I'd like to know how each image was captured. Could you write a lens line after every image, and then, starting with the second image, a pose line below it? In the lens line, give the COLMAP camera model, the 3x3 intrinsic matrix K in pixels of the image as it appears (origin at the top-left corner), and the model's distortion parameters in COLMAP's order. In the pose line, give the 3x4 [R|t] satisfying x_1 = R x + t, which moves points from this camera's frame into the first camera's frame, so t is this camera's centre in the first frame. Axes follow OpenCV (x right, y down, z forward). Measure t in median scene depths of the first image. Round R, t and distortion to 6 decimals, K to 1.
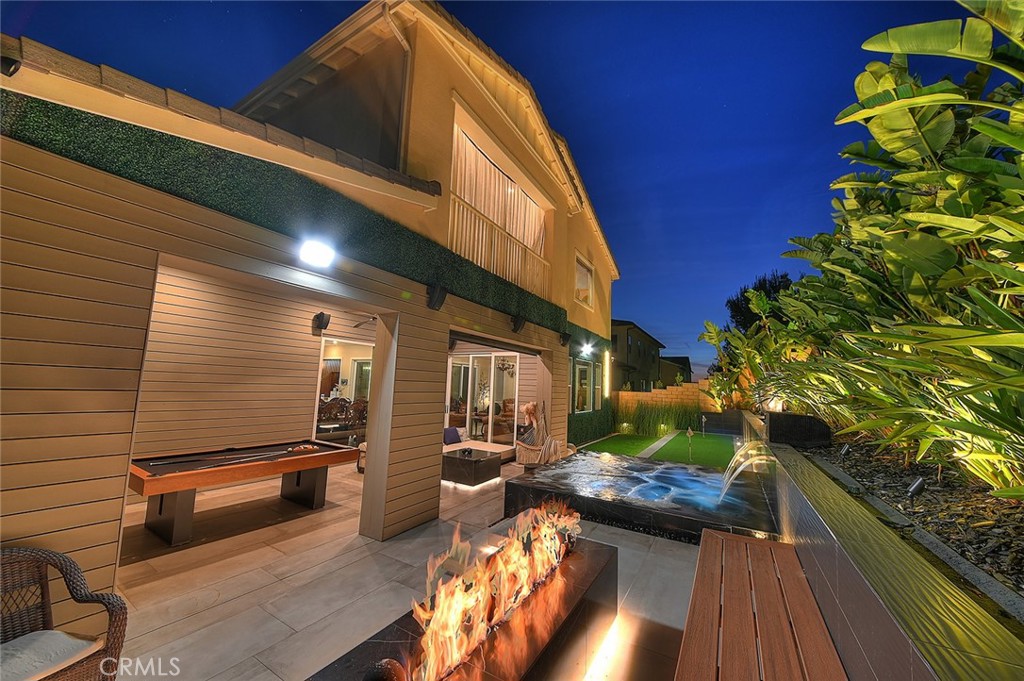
lens RADIAL K [[364.7, 0, 513.7], [0, 364.7, 340.4], [0, 0, 1]] dist [0.000235, -0.000852]
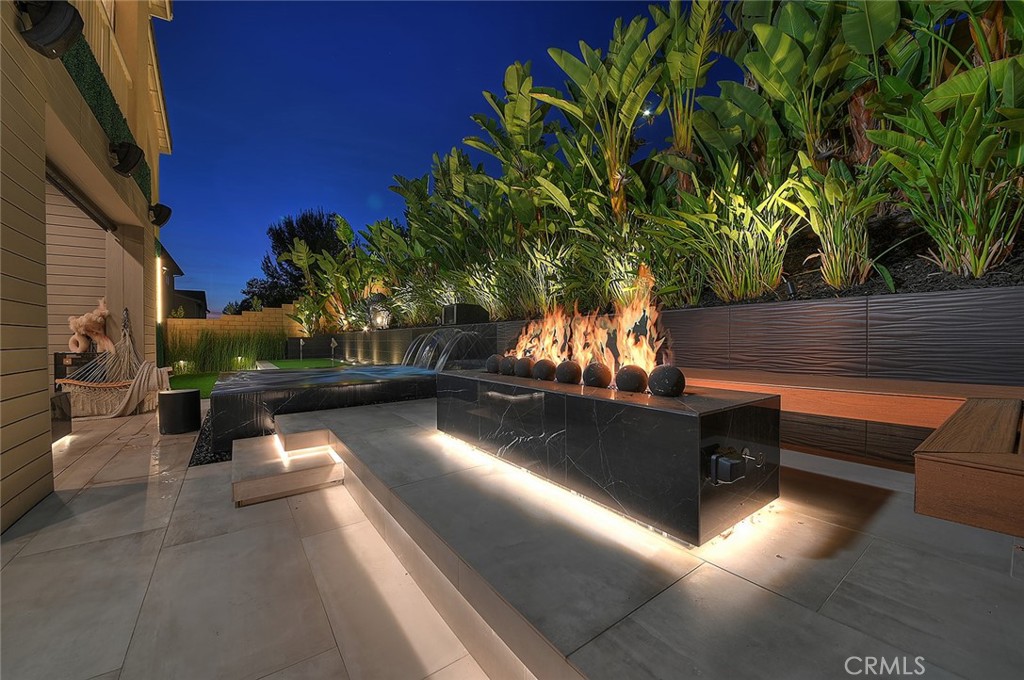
lens RADIAL K [[397.3, 0, 510.4], [0, 397.3, 340.3], [0, 0, 1]] dist [-0.000275, -0.000043]
pose [[0.425383, -0.039211, 0.904164, -0.155615], [-0.096540, 0.991395, 0.088413, 0.059849], [-0.899850, -0.124897, 0.417937, 0.078091]]
